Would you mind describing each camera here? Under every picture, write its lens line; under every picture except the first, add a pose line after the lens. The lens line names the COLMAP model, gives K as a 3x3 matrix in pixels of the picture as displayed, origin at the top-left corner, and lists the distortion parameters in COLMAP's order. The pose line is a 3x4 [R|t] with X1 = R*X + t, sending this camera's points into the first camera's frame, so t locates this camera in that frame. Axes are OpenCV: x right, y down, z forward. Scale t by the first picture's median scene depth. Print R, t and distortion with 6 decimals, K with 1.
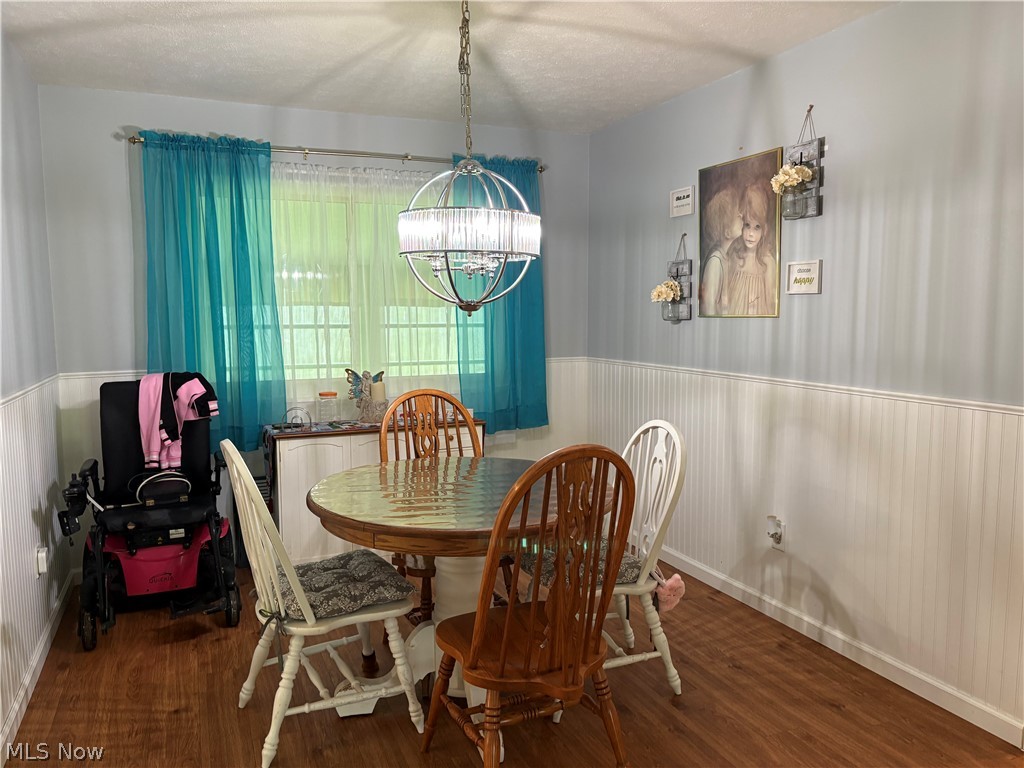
lens RADIAL K [[768.8, 0, 519.0], [0, 768.8, 380.5], [0, 0, 1]] dist [0.054485, -0.063652]
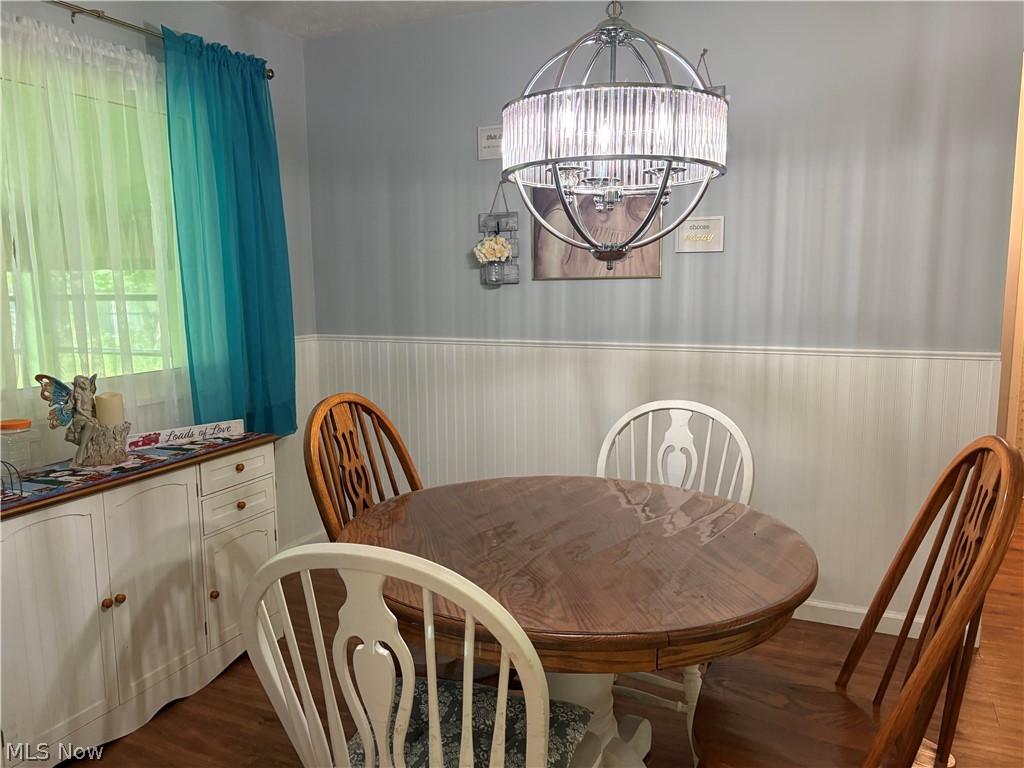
lens RADIAL K [[768.8, 0, 519.0], [0, 768.8, 380.5], [0, 0, 1]] dist [0.054485, -0.063652]
pose [[0.732692, -0.089862, 0.674601, -0.430334], [0.067285, 0.995953, 0.059590, -0.026206], [-0.677226, 0.001730, 0.735773, 0.439474]]
